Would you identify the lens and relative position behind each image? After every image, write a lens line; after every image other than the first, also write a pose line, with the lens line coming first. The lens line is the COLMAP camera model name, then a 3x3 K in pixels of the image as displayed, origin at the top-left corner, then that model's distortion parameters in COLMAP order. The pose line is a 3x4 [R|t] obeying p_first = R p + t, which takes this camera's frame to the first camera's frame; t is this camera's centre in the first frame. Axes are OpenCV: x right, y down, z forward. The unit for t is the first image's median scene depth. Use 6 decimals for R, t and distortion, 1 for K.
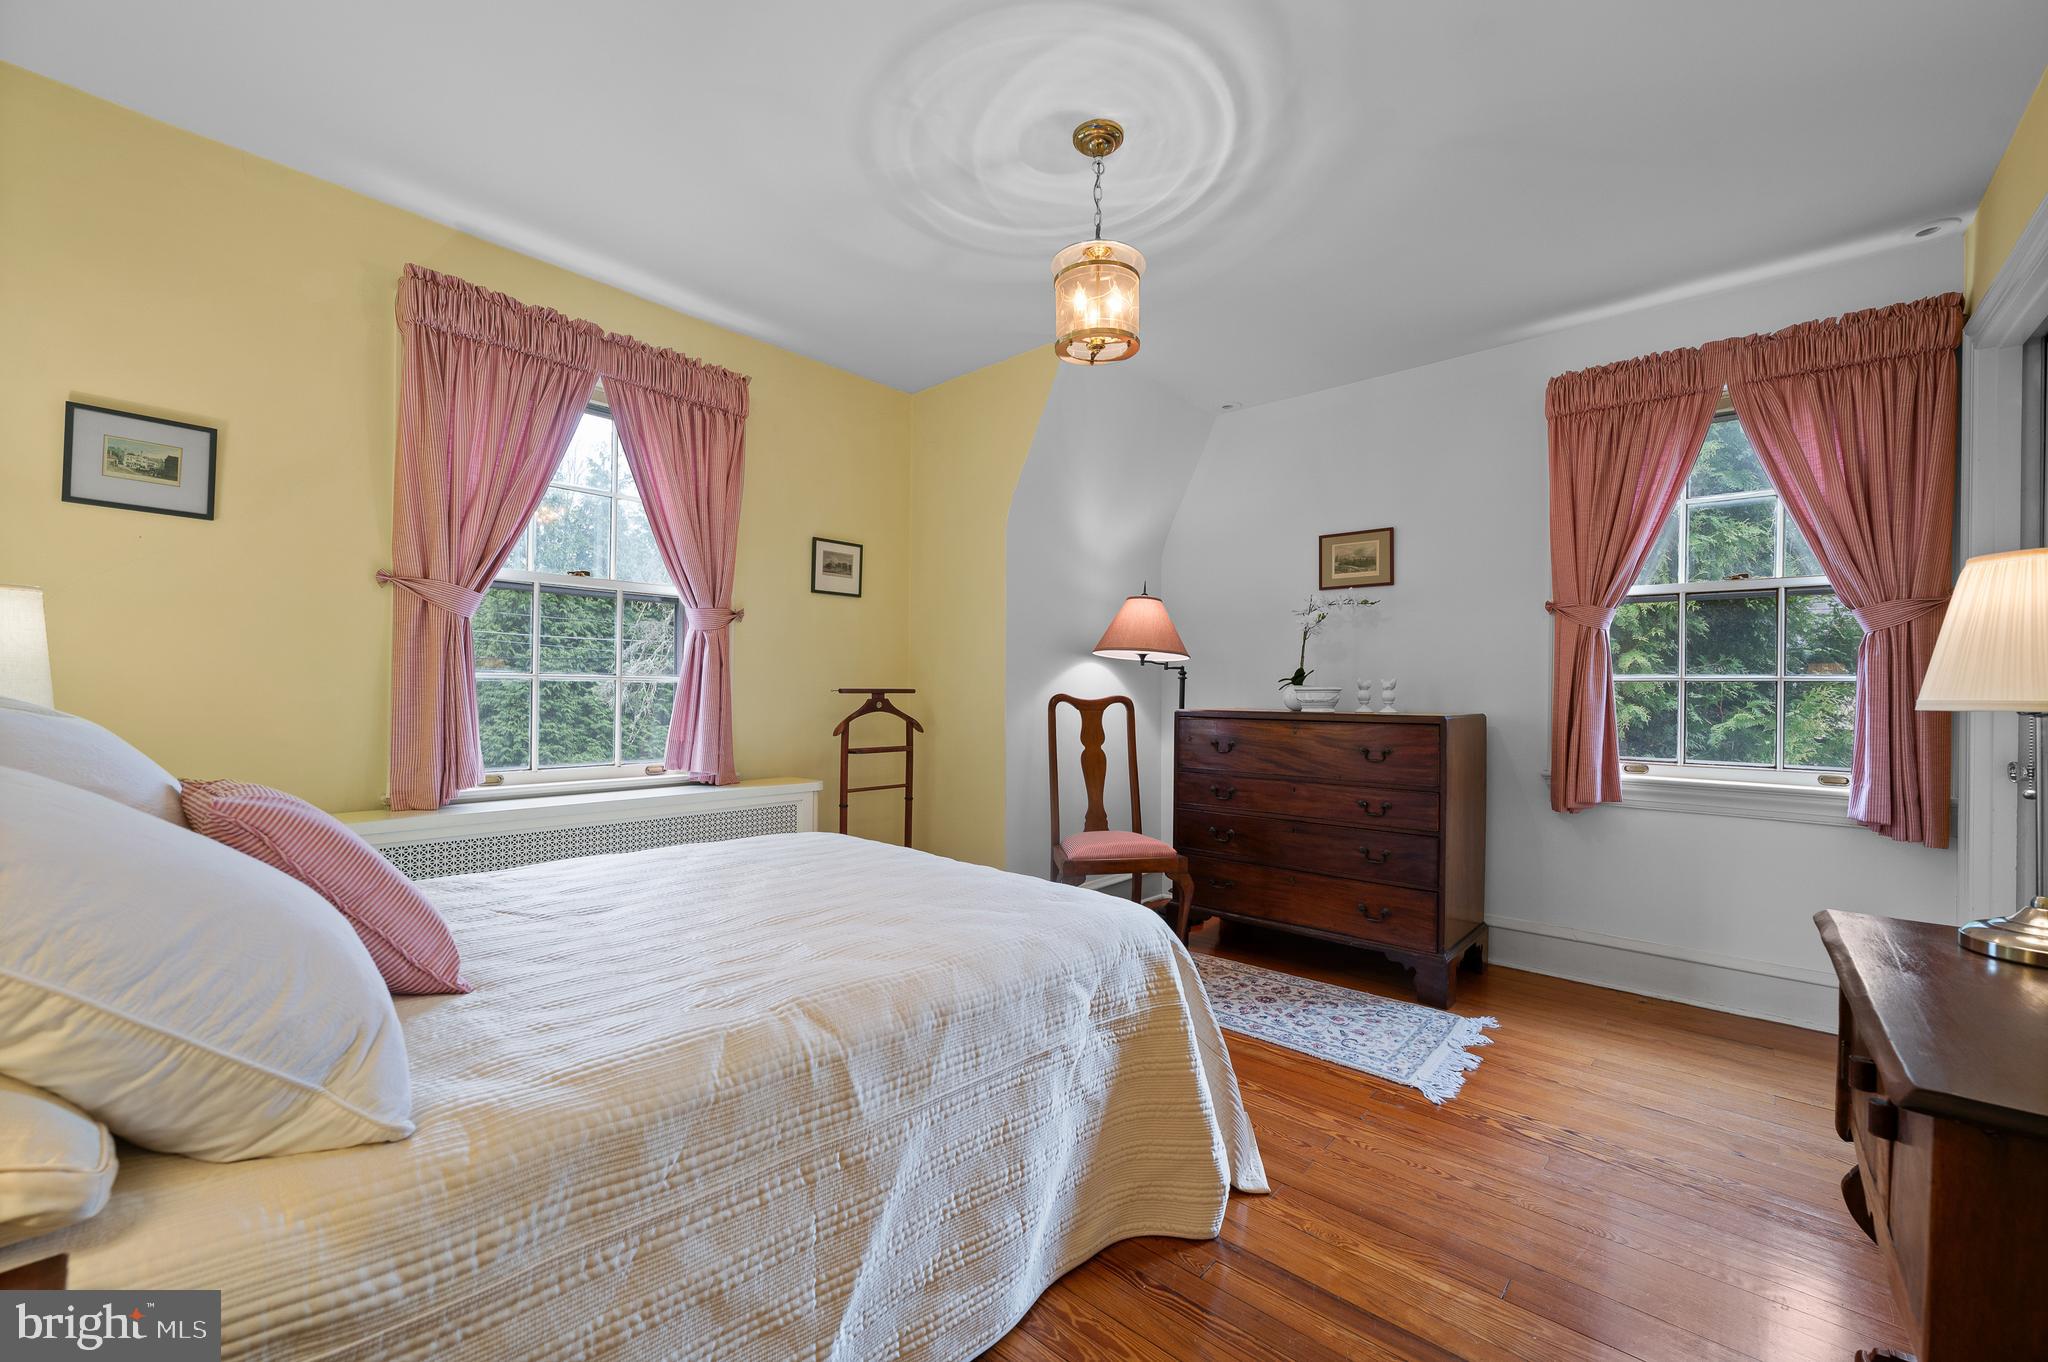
lens RADIAL K [[823.0, 0, 1030.2], [0, 823.0, 693.1], [0, 0, 1]] dist [-0.003643, 0.000007]
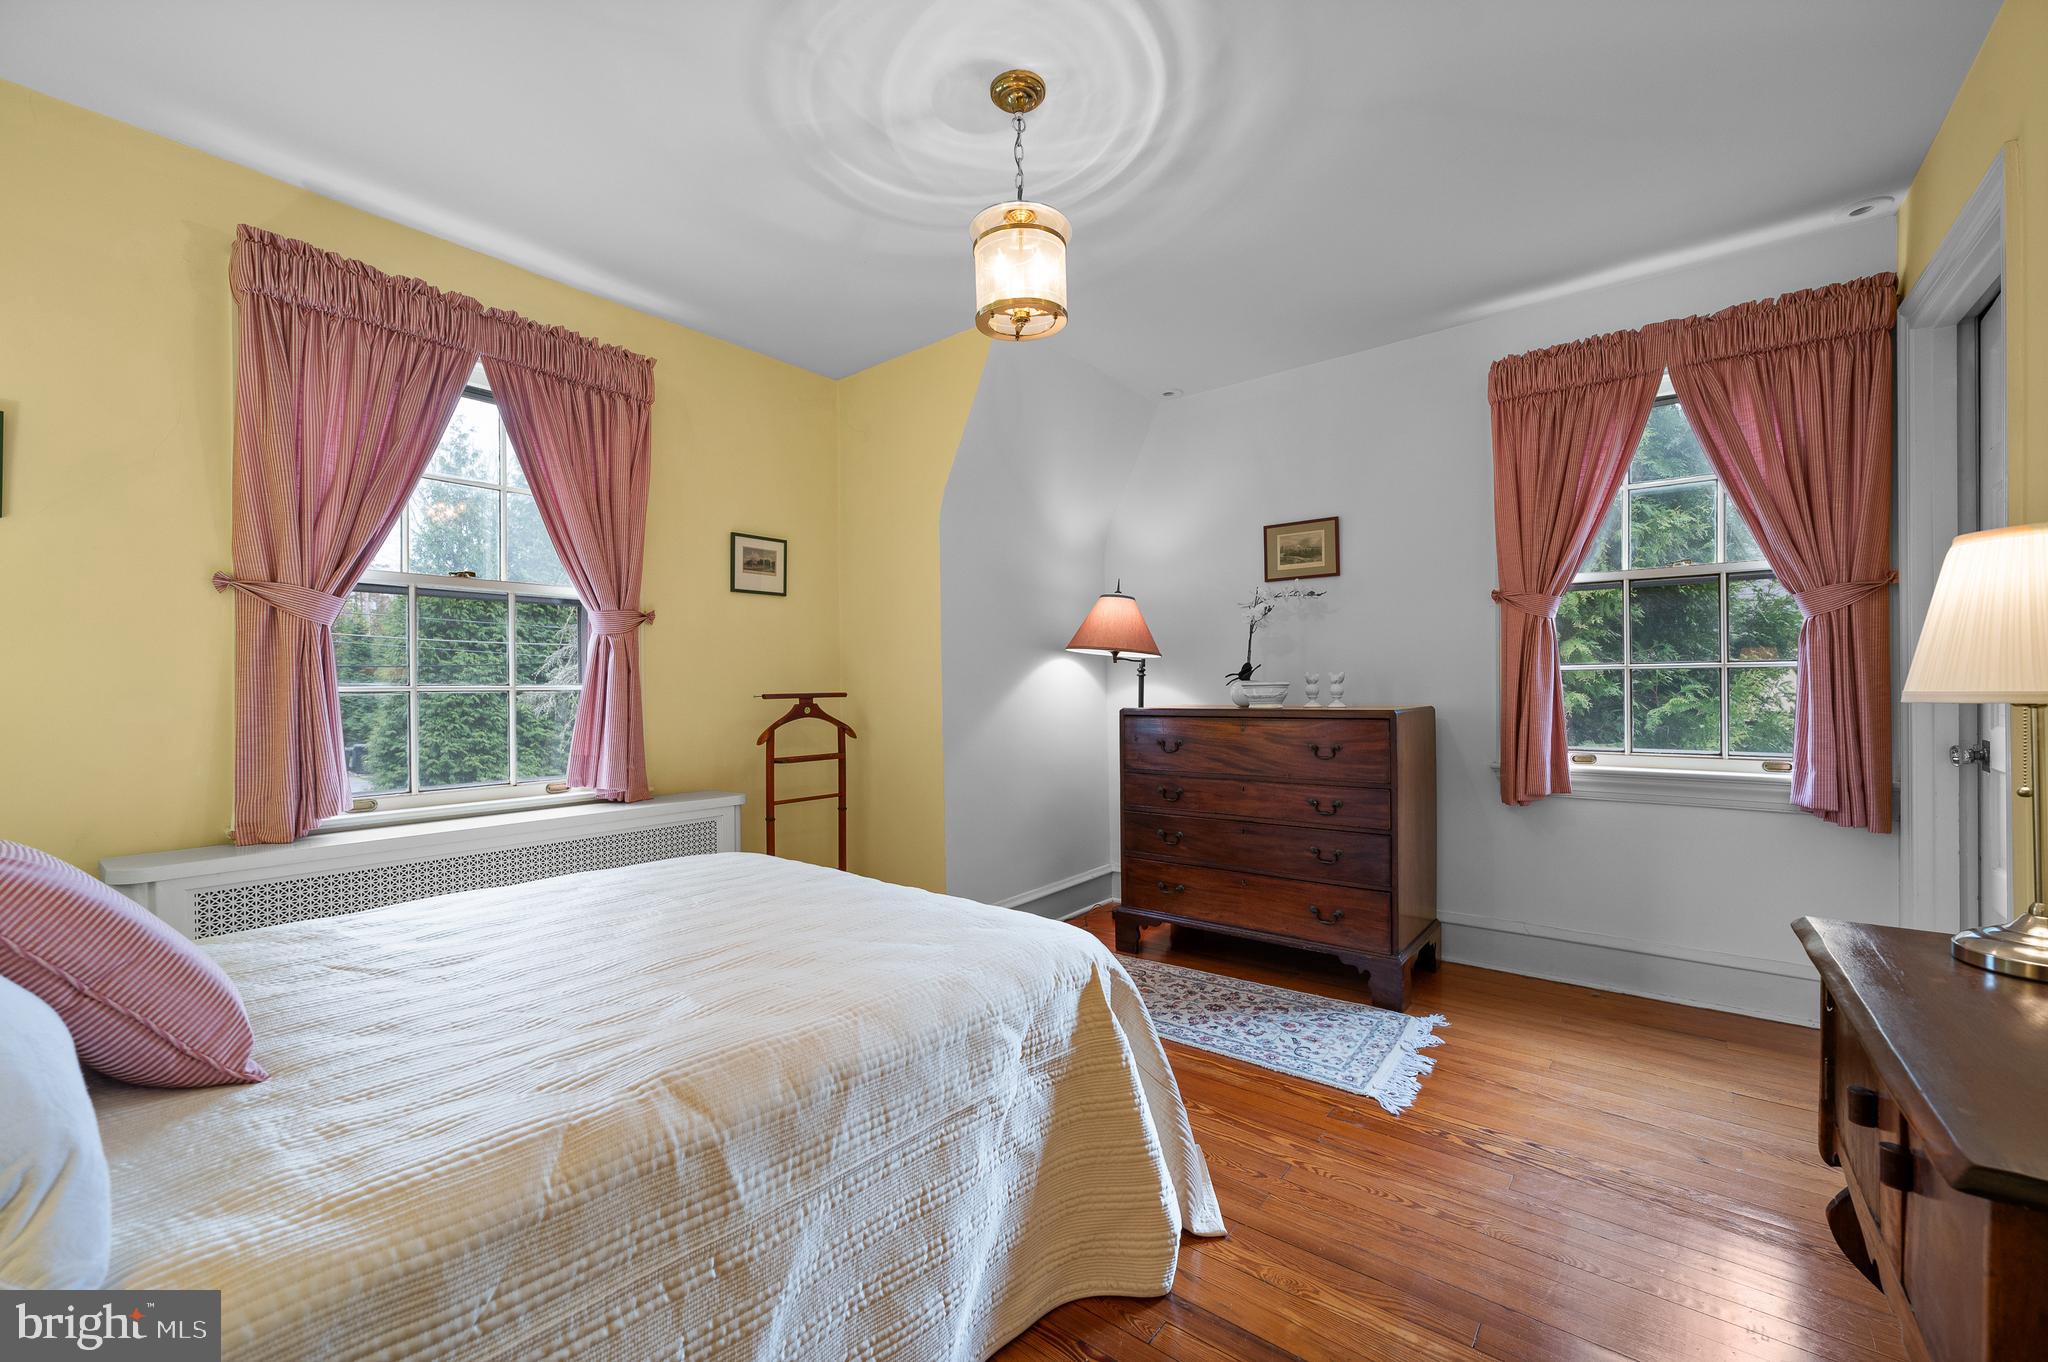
lens RADIAL K [[823.0, 0, 1030.8], [0, 823.0, 693.5], [0, 0, 1]] dist [-0.003643, 0.000007]
pose [[0.998140, -0.021068, 0.057207, 0.025568], [0.020787, 0.999769, 0.005516, -0.007042], [-0.057310, -0.004317, 0.998347, 0.067598]]
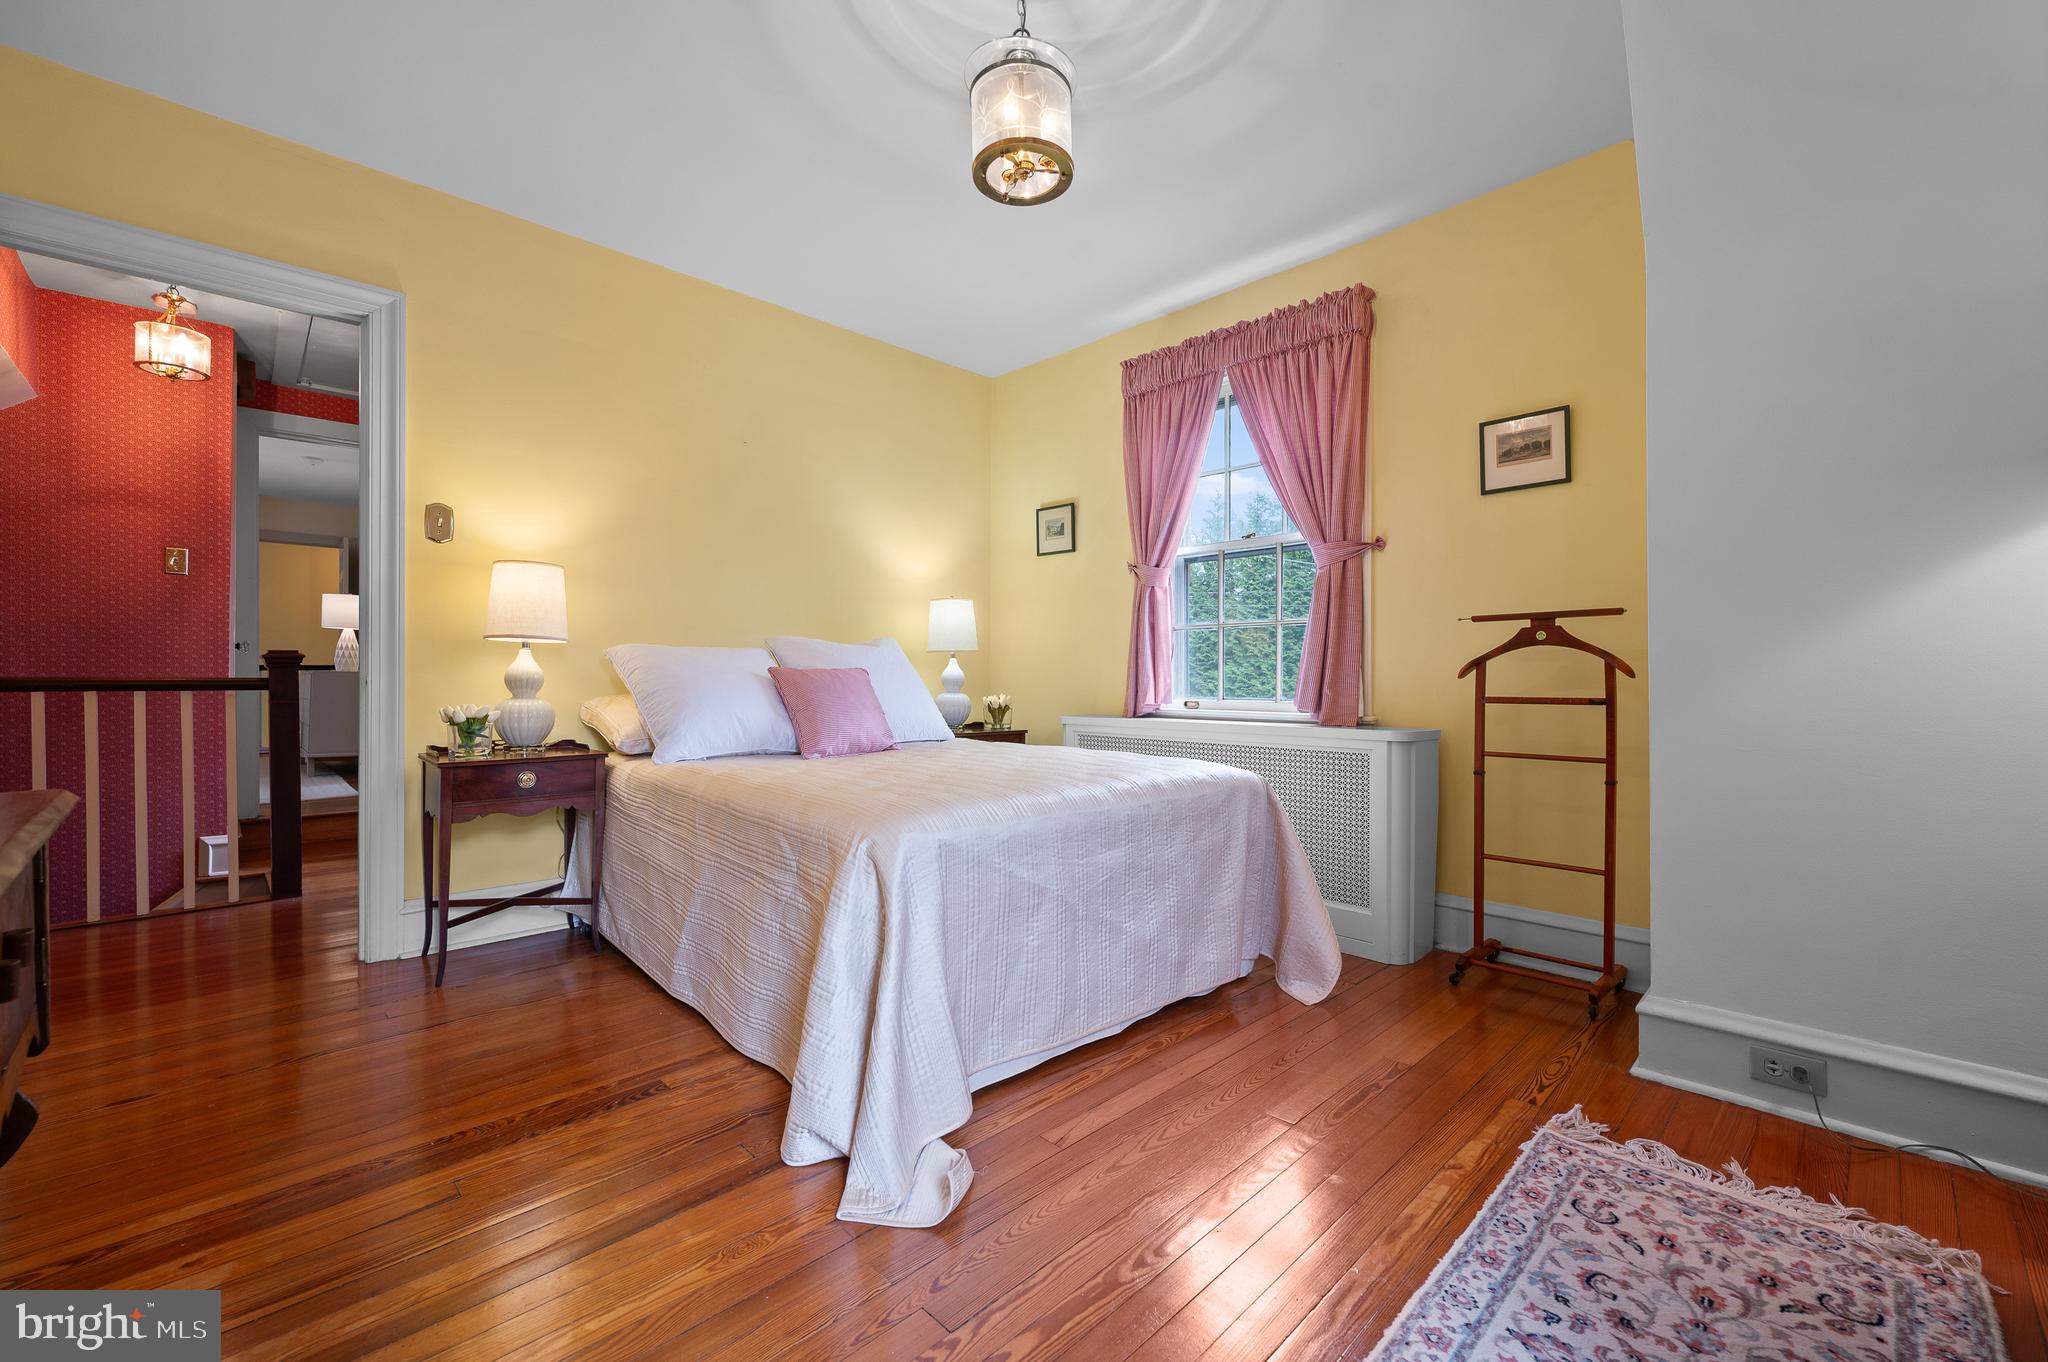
lens RADIAL K [[823.0, 0, 1024.2], [0, 823.0, 676.2], [0, 0, 1]] dist [-0.003643, 0.000007]
pose [[-0.075471, -0.012679, -0.997067, 0.759481], [-0.002249, 0.999919, -0.012545, 0.082846], [0.997145, 0.001295, -0.075494, 0.892047]]
